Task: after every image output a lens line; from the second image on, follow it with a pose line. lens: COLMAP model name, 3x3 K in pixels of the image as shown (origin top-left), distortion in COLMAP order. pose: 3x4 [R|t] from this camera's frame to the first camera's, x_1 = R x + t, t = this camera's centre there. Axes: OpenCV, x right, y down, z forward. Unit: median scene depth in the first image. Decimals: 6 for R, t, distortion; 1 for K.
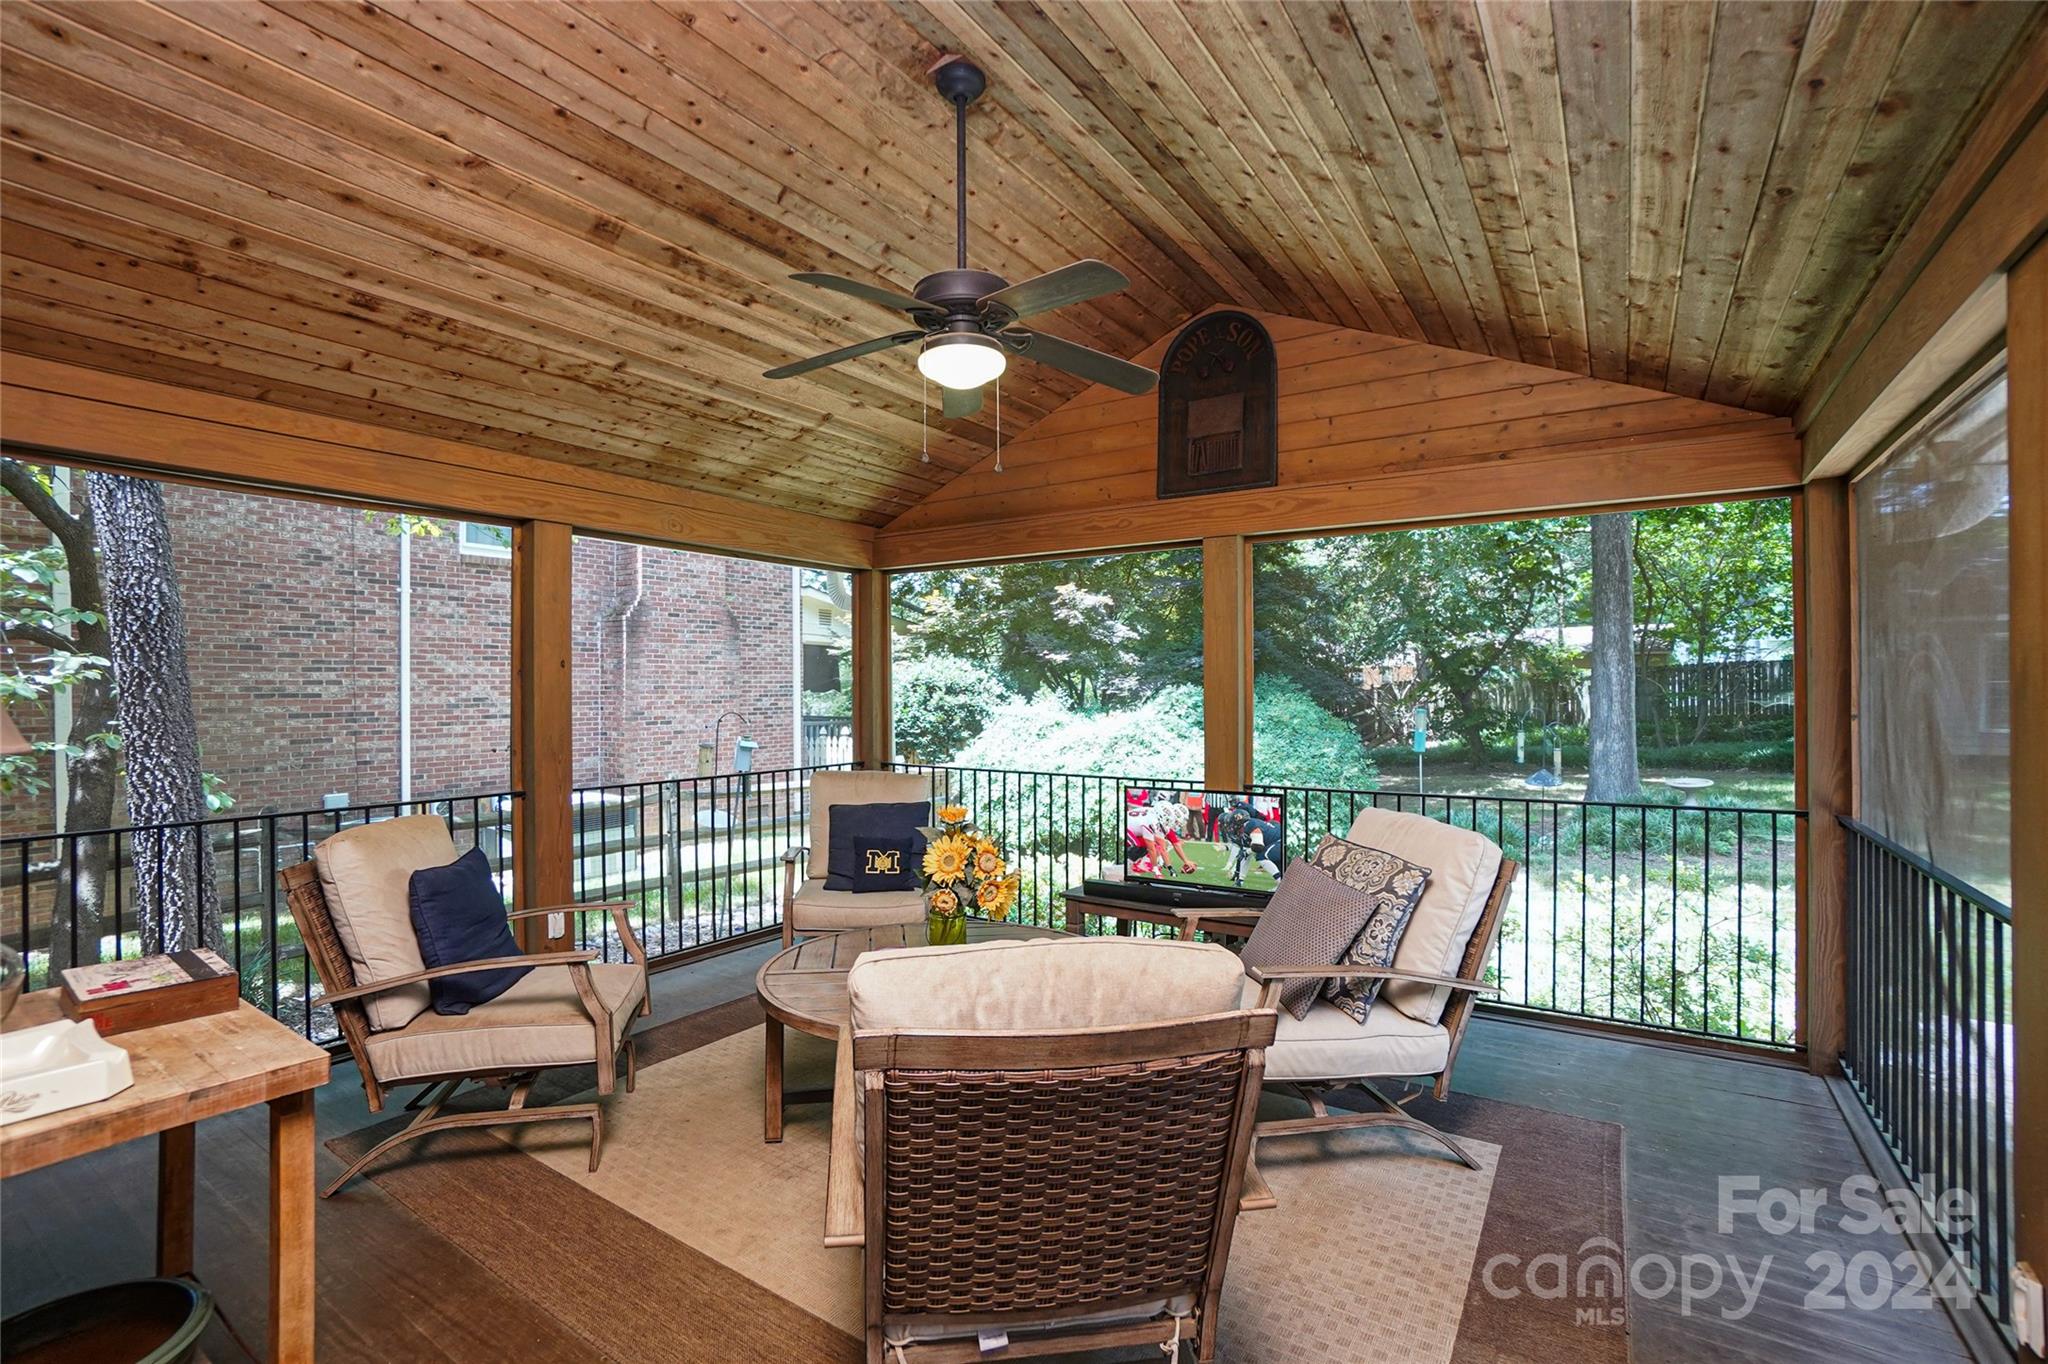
lens RADIAL K [[918.3, 0, 1021.1], [0, 918.3, 687.7], [0, 0, 1]] dist [-0.050306, 0.014347]
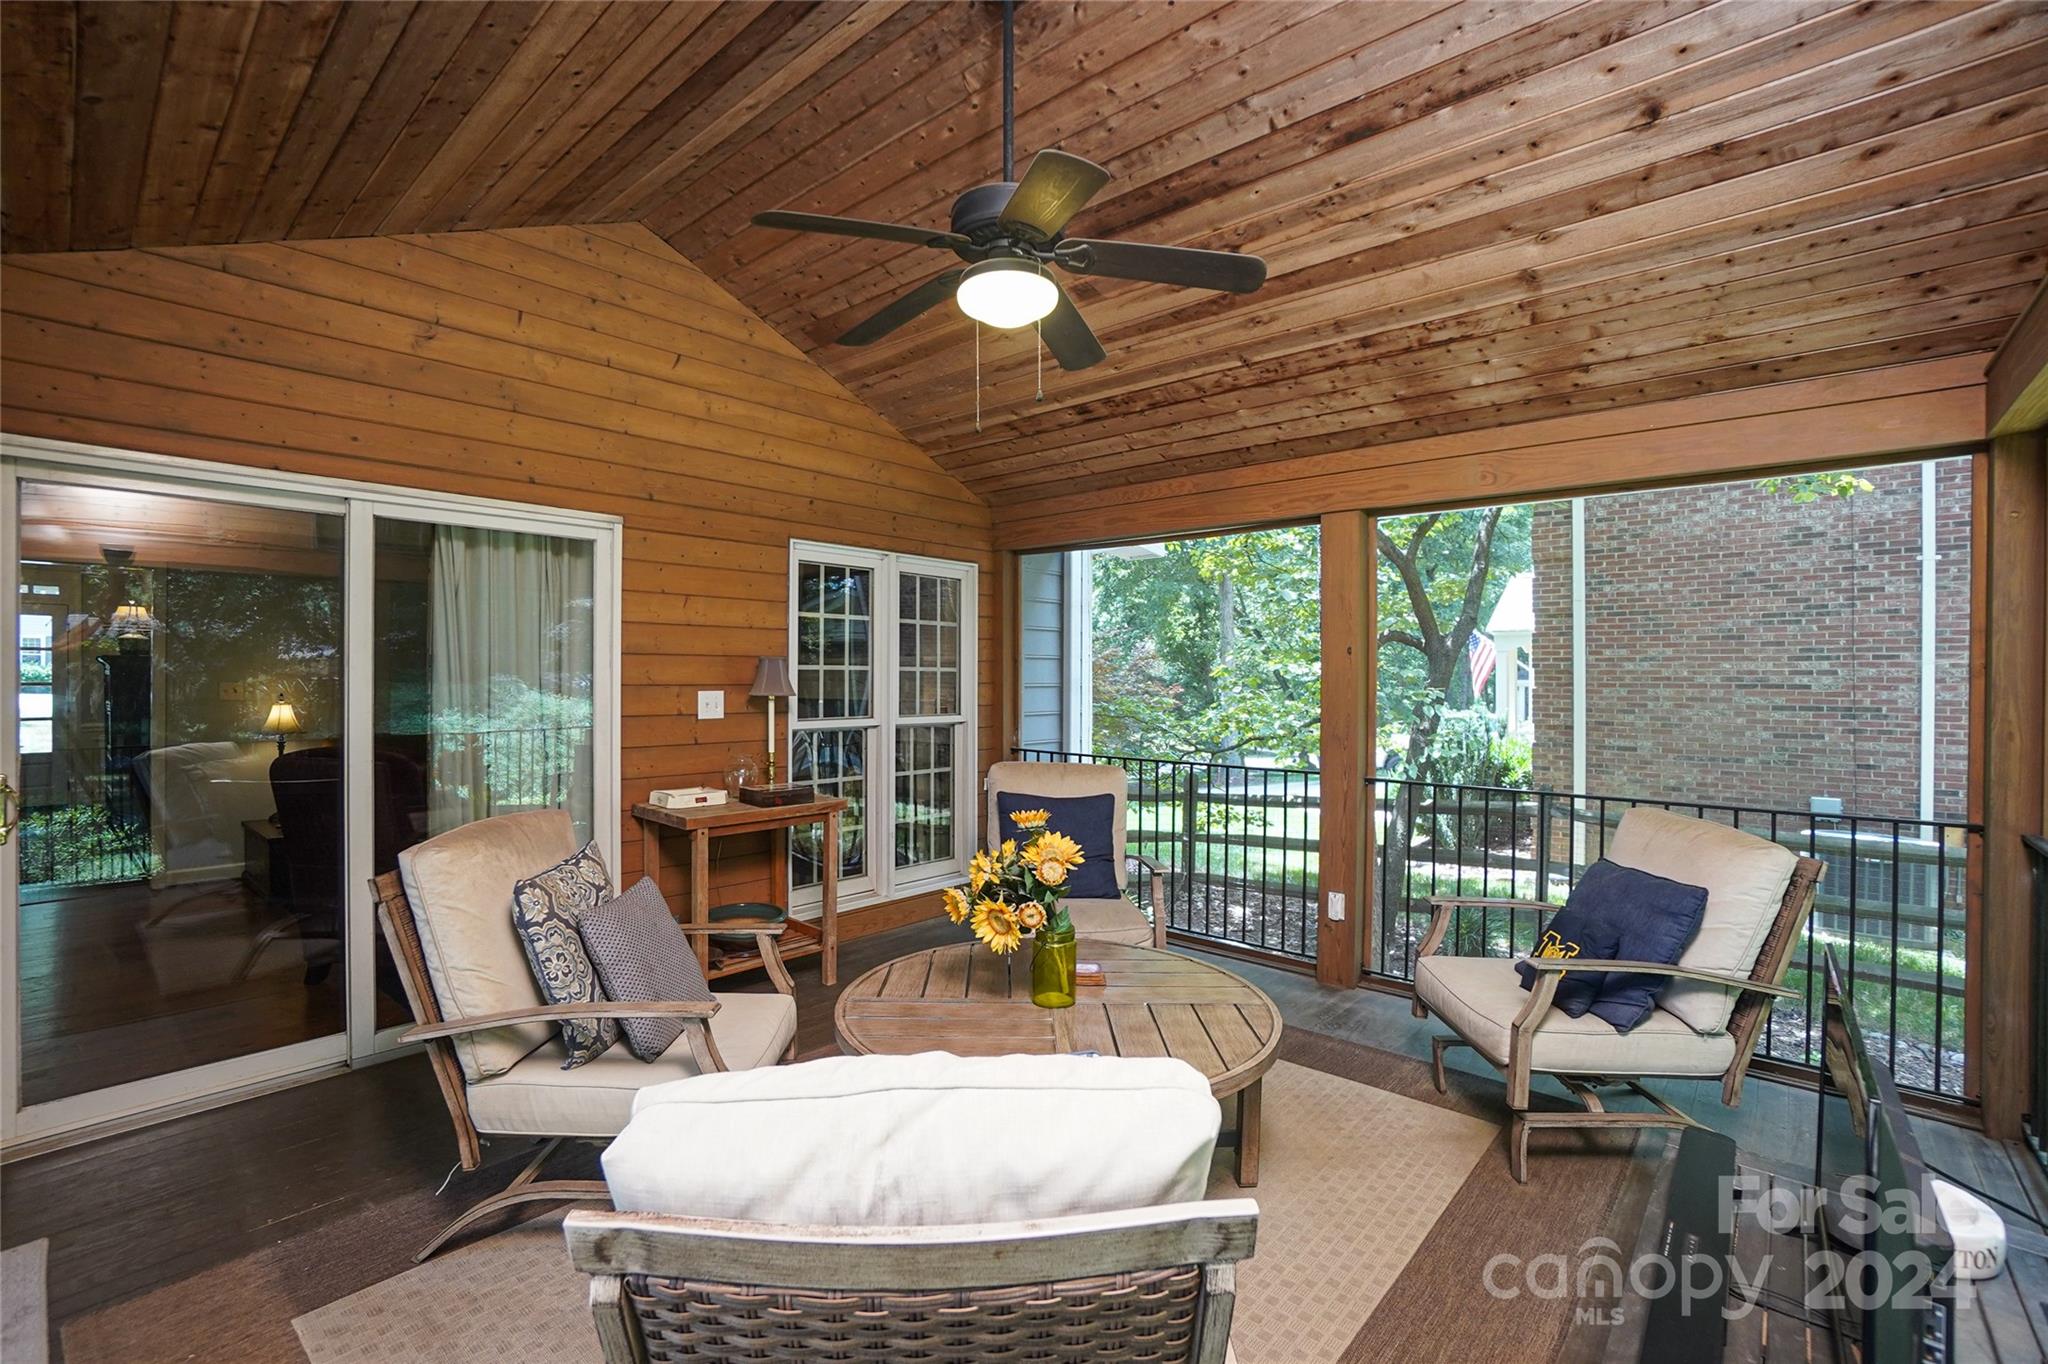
lens RADIAL K [[918.3, 0, 1010.2], [0, 918.3, 688.2], [0, 0, 1]] dist [-0.050306, 0.014347]
pose [[-0.136168, 0.014889, -0.990574, 0.234832], [-0.005308, 0.999862, 0.015759, 0.000063], [0.990672, 0.007404, -0.136070, 0.333837]]
